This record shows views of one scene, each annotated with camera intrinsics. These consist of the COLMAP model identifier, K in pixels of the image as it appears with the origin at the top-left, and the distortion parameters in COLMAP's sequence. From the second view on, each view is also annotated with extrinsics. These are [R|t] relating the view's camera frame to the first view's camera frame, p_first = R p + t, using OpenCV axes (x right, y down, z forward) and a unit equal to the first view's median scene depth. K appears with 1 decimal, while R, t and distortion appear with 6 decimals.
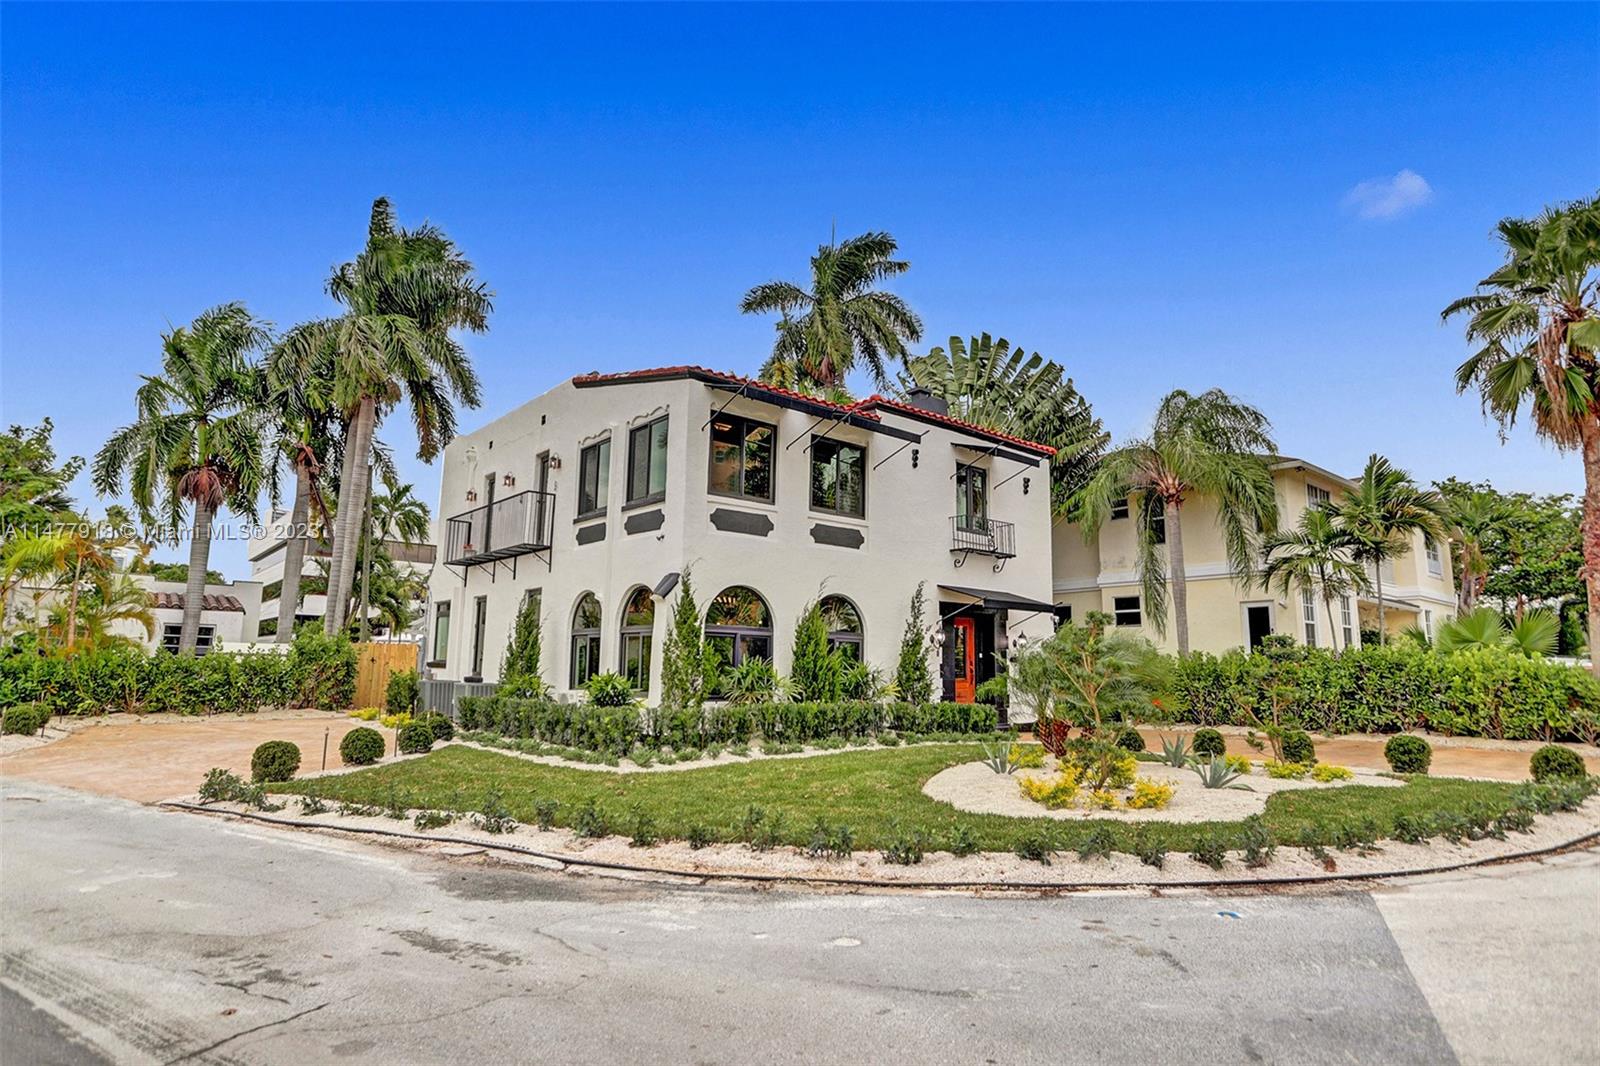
lens RADIAL K [[892.3, 0, 800.0], [0, 892.3, 533.0], [0, 0, 1]] dist [-0.058315, 0.032102]
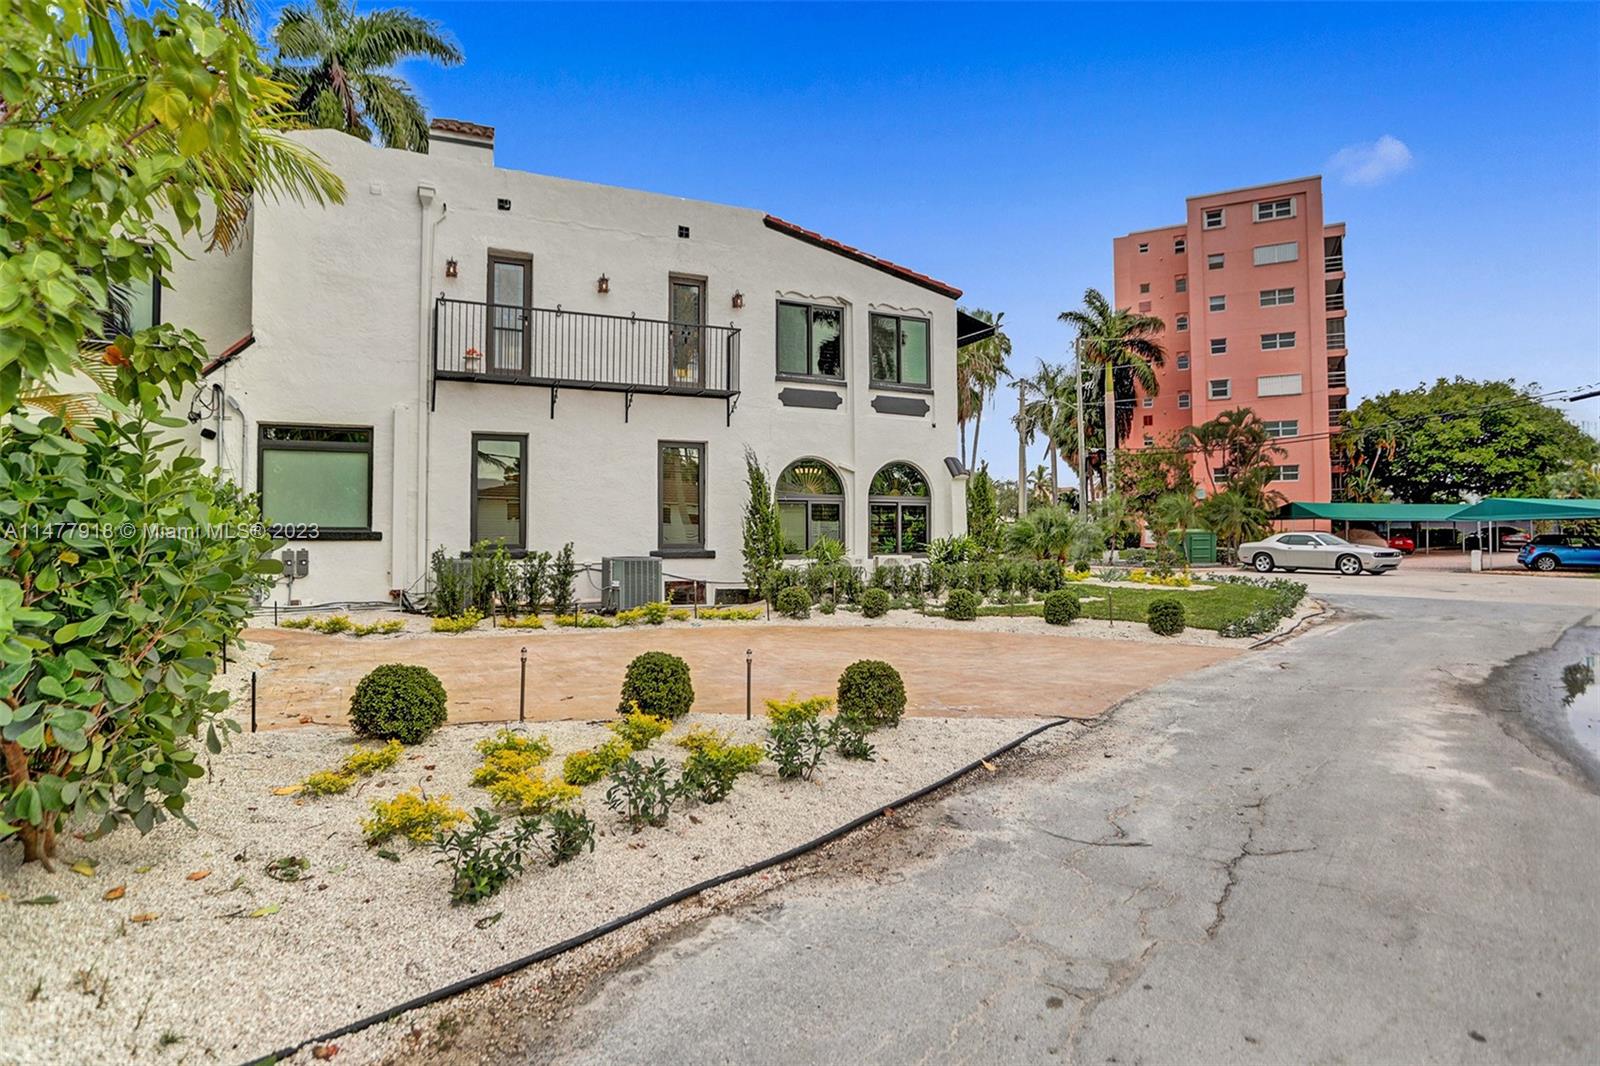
lens RADIAL K [[892.3, 0, 800.0], [0, 892.3, 533.0], [0, 0, 1]] dist [-0.058315, 0.032102]
pose [[0.241925, -0.014682, 0.970184, -1.115832], [-0.151373, 0.987072, 0.052684, 0.090752], [-0.958415, -0.159605, 0.236575, 0.725077]]
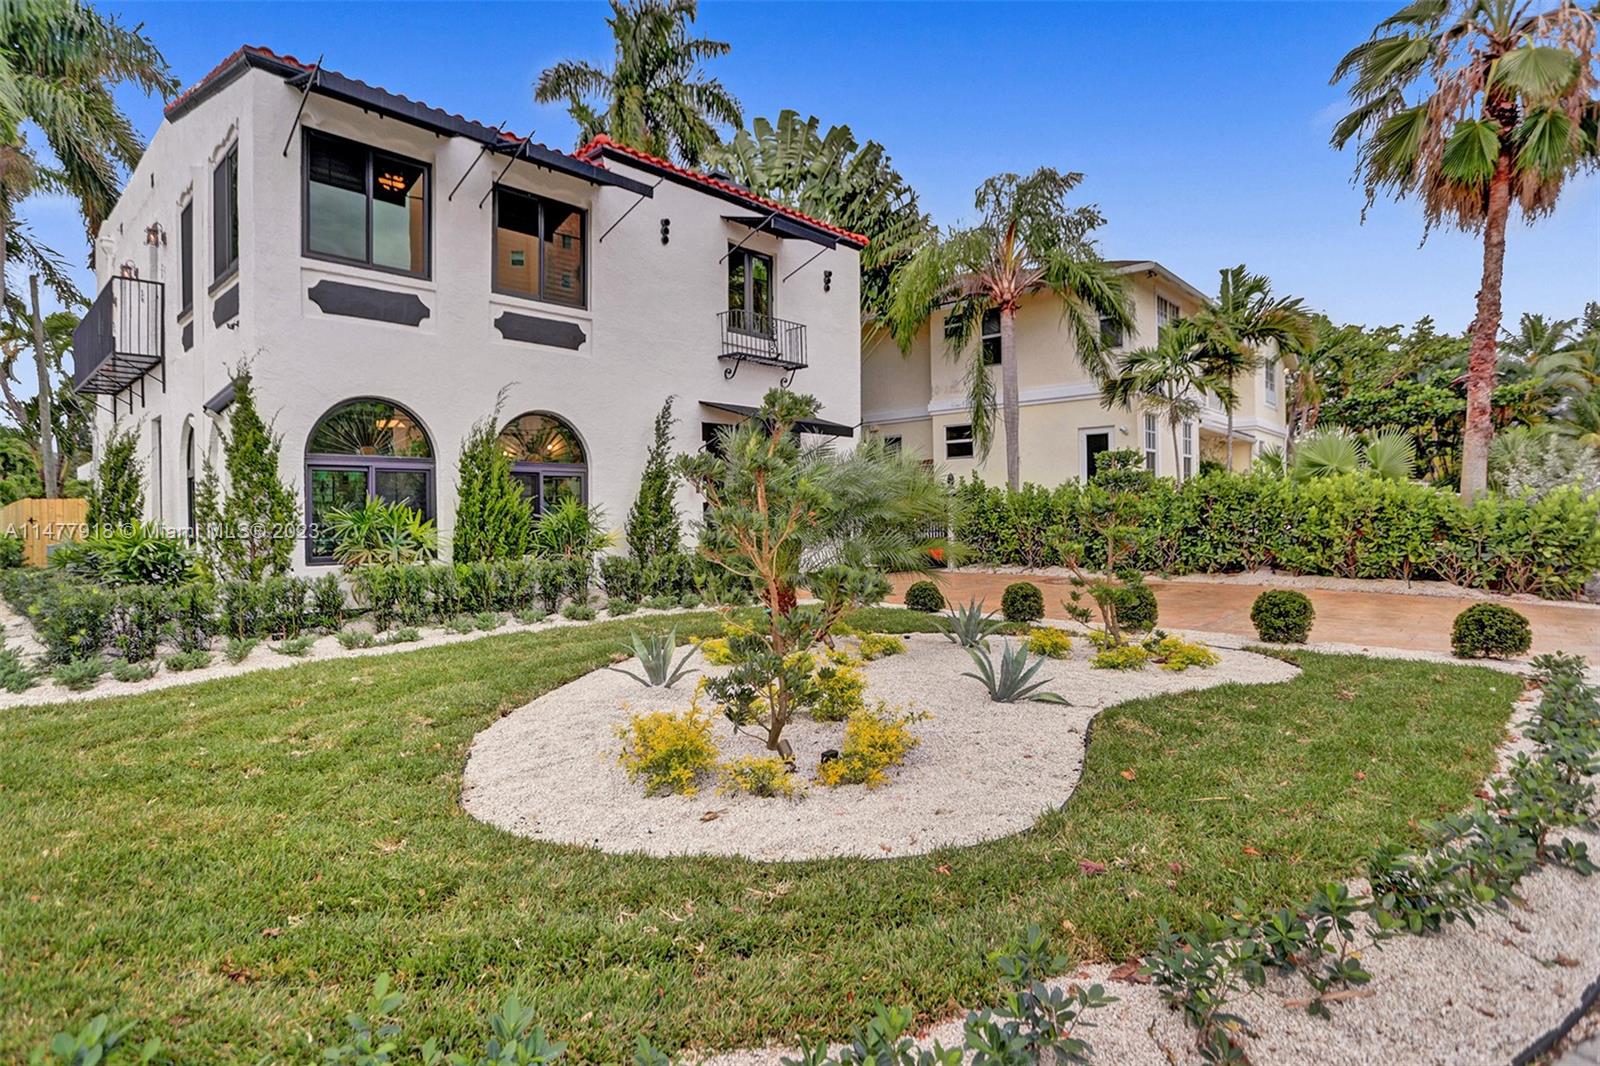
lens RADIAL K [[814.7, 0, 800.0], [0, 814.7, 533.0], [0, 0, 1]] dist [-0.071724, 0.038553]
pose [[0.992151, -0.028007, 0.121871, 0.154792], [0.005821, 0.983884, 0.178712, 0.045935], [-0.124912, -0.176600, 0.976325, 0.288214]]
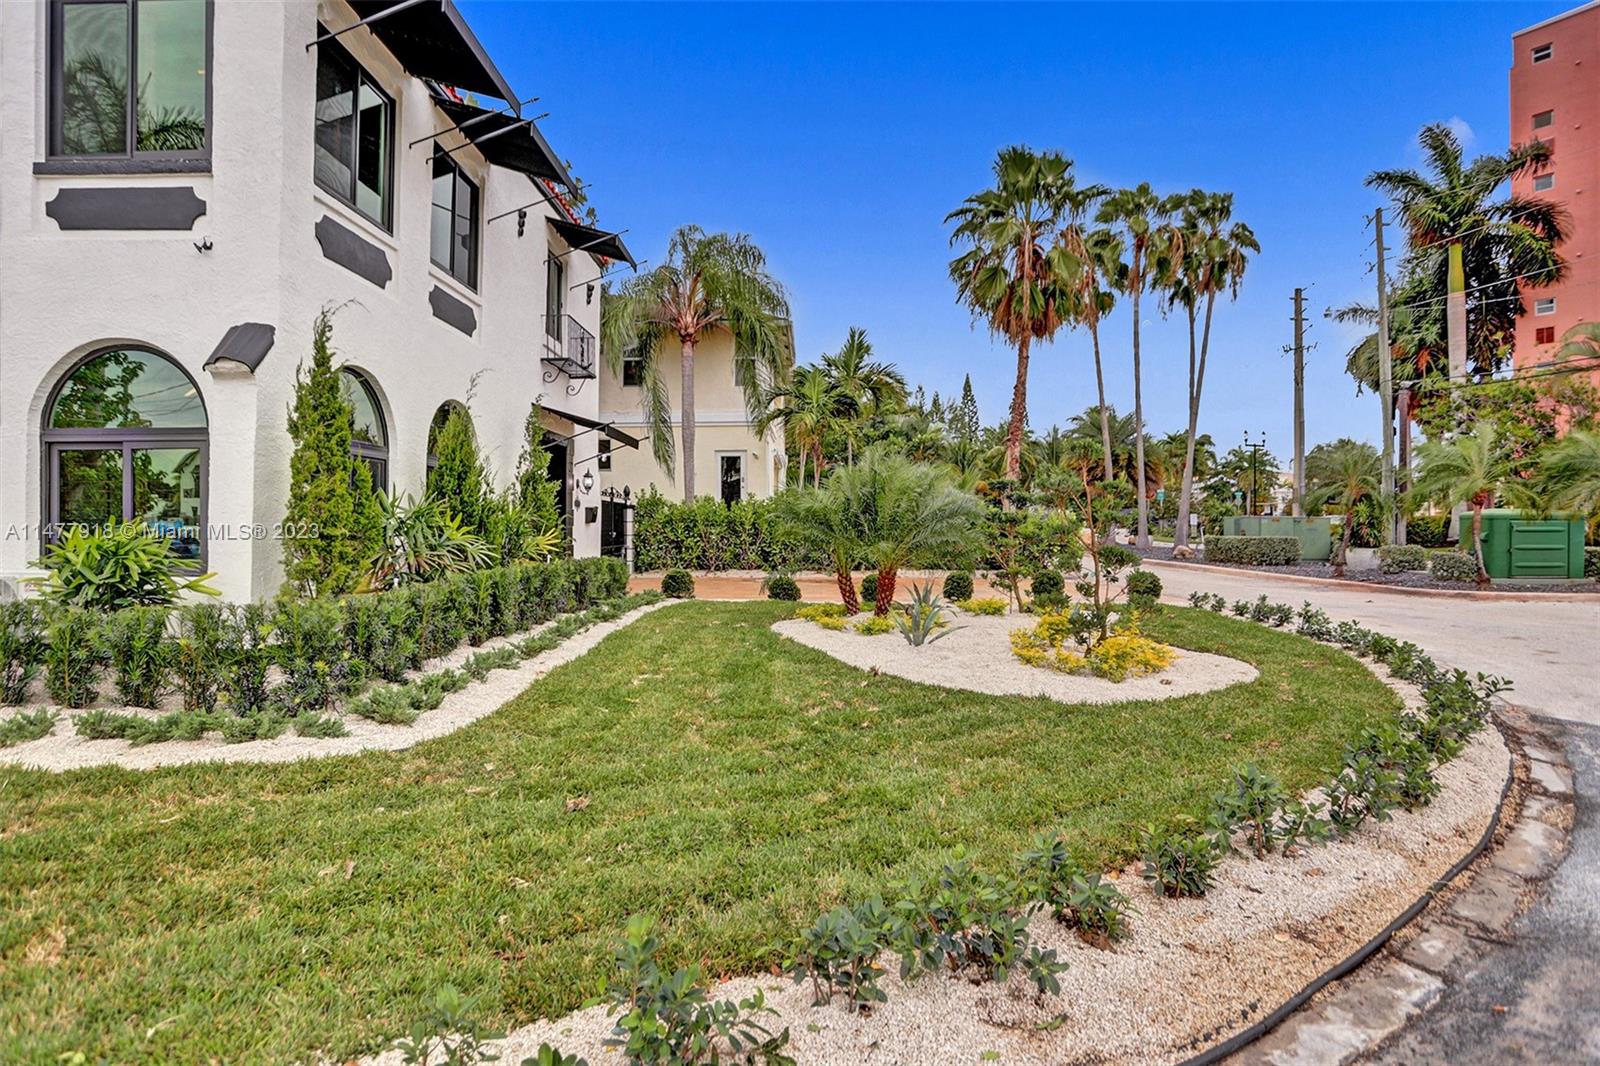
lens RADIAL K [[844.4, 0, 800.0], [0, 844.4, 533.0], [0, 0, 1]] dist [-0.025952, -0.000313]
pose [[0.655498, -0.020739, 0.754912, -0.240650], [-0.108082, 0.986756, 0.120957, 0.057663], [-0.747423, -0.160880, 0.644575, 0.368633]]
